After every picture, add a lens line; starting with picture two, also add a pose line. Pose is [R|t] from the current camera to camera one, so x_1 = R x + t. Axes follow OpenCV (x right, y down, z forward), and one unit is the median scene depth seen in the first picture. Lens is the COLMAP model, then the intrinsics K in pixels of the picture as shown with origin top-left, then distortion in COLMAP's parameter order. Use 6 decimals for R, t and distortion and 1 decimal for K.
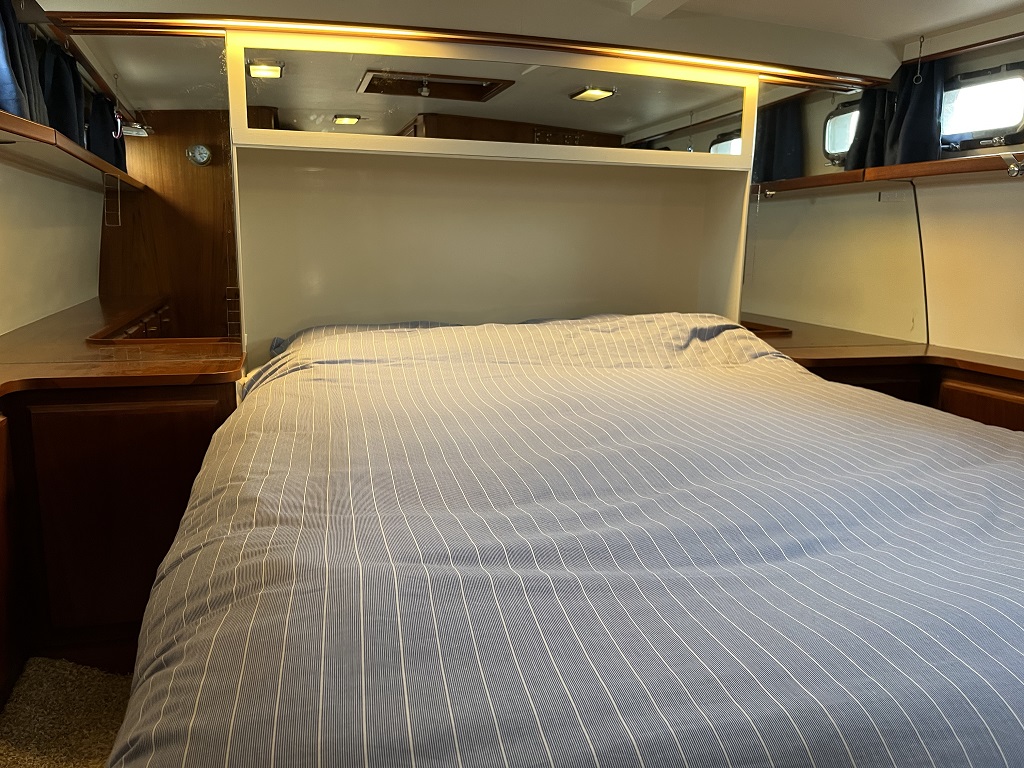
lens RADIAL K [[784.2, 0, 514.2], [0, 784.2, 395.0], [0, 0, 1]] dist [0.072491, -0.114540]
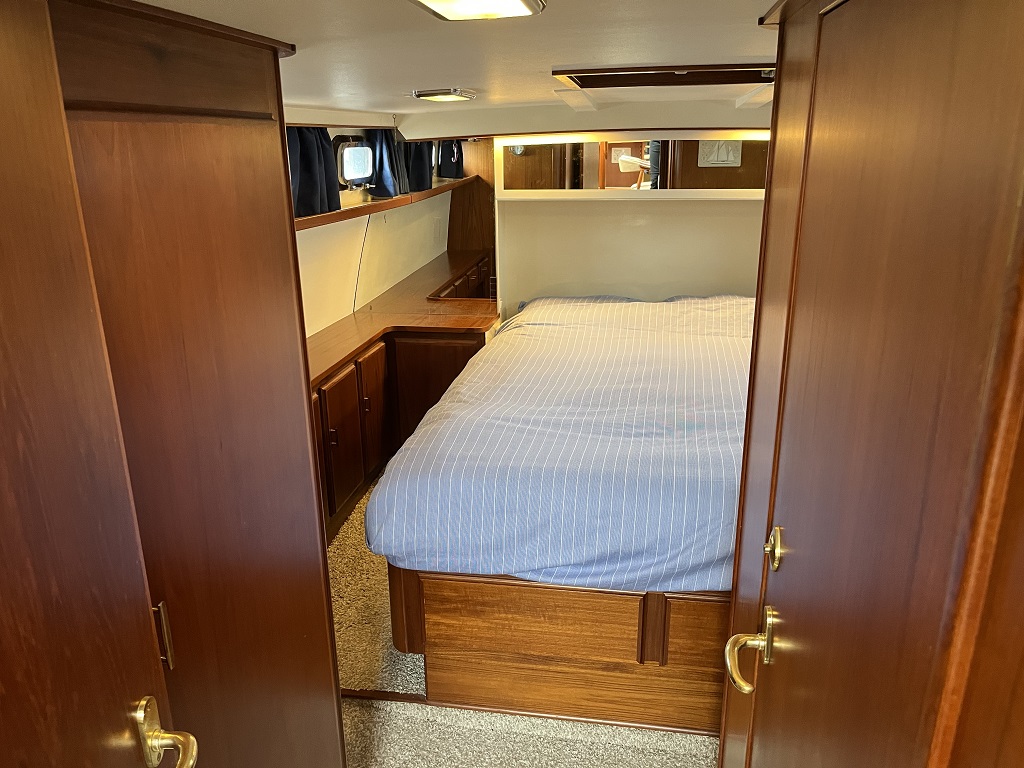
lens RADIAL K [[784.2, 0, 514.2], [0, 784.2, 395.0], [0, 0, 1]] dist [0.072491, -0.114540]
pose [[0.906916, 0.104381, -0.408177, 0.507482], [-0.054876, 0.989836, 0.131198, -0.118990], [0.417723, -0.096586, 0.903426, -0.716539]]
